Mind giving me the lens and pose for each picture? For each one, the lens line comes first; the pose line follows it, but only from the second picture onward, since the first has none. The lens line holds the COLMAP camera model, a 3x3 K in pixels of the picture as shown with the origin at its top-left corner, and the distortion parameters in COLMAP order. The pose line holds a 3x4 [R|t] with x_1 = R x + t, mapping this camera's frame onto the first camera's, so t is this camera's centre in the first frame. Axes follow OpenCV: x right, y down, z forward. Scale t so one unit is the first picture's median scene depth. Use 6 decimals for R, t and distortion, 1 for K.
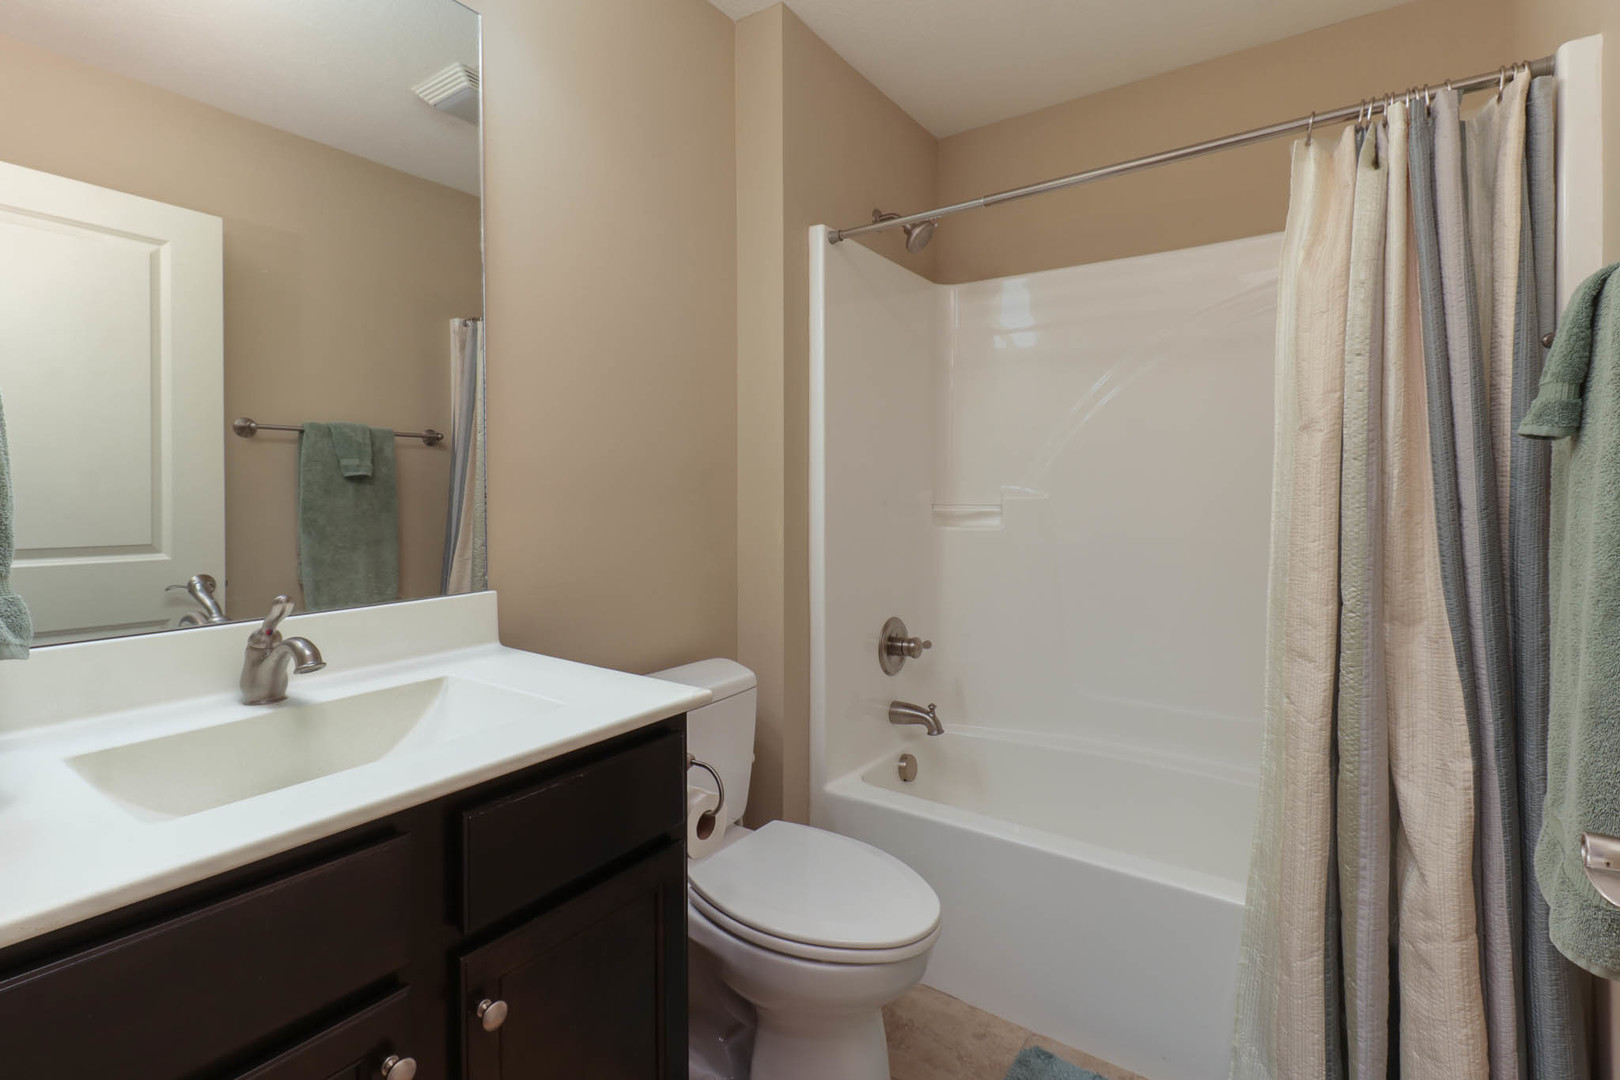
lens RADIAL K [[747.9, 0, 816.0], [0, 747.9, 512.4], [0, 0, 1]] dist [0.038001, -0.029519]
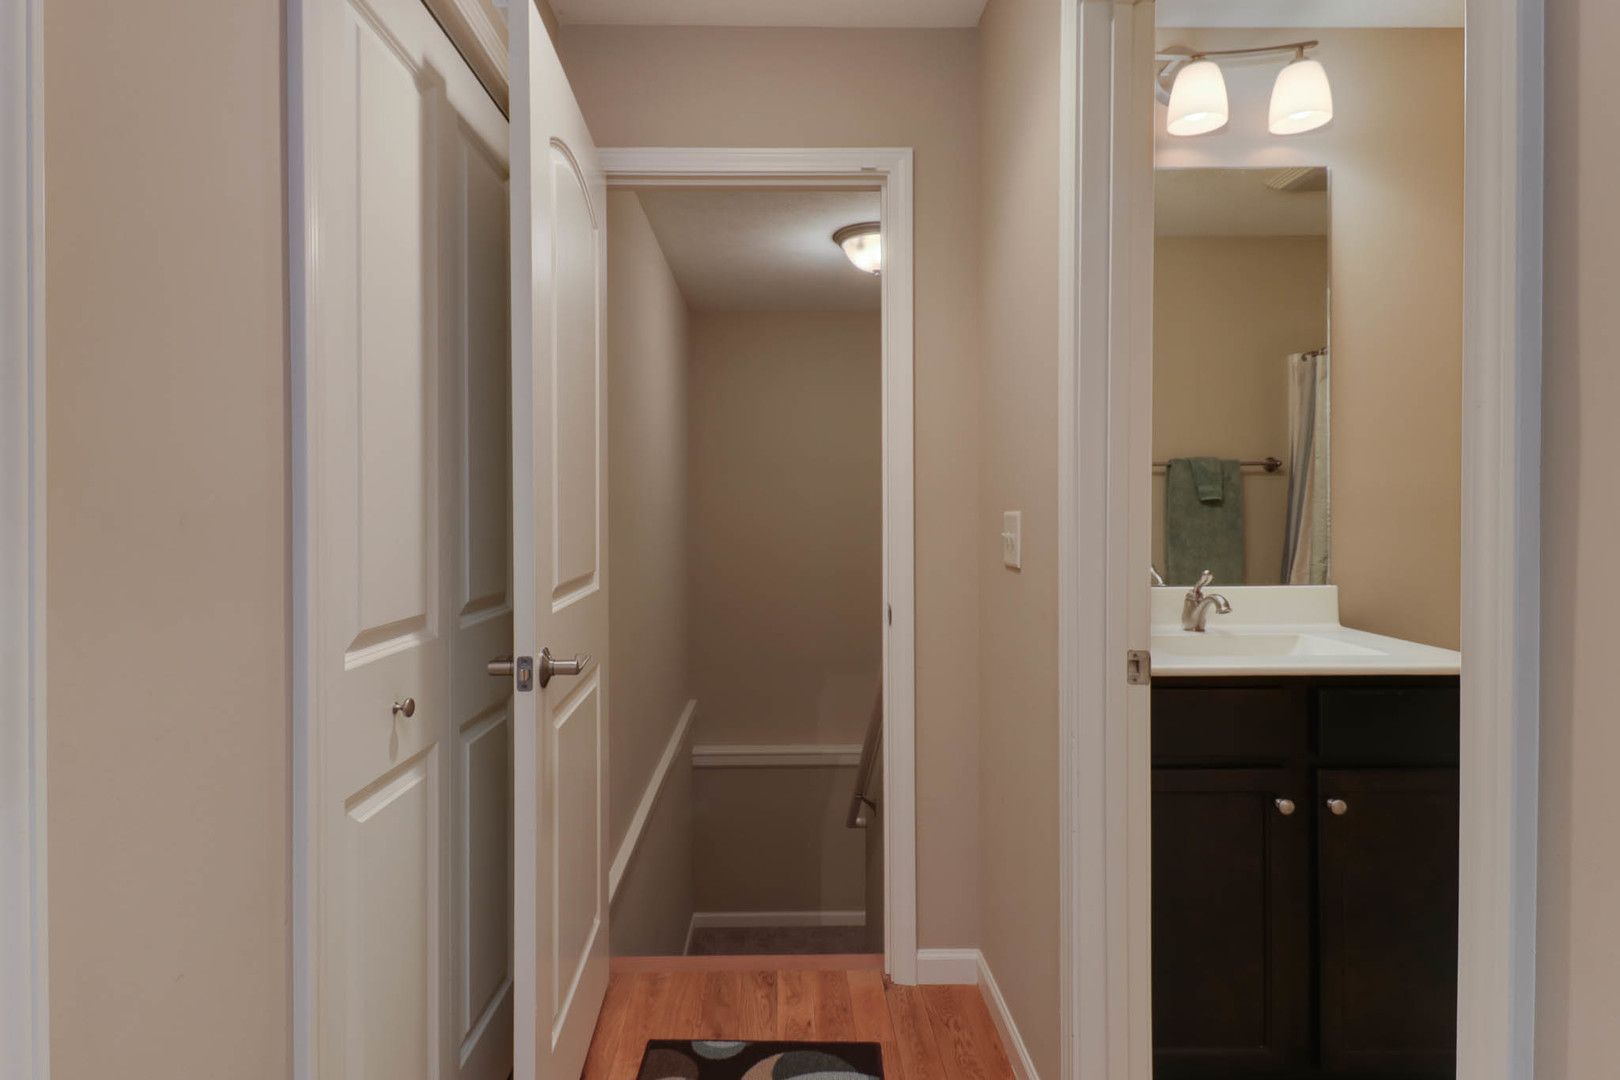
lens RADIAL K [[846.7, 0, 807.2], [0, 846.7, 506.1], [0, 0, 1]] dist [0.015944, 0.000217]
pose [[0.579924, -0.006311, -0.814646, 0.133929], [-0.022272, 0.999473, -0.023598, 0.008929], [0.814366, 0.031829, 0.579478, -0.327810]]
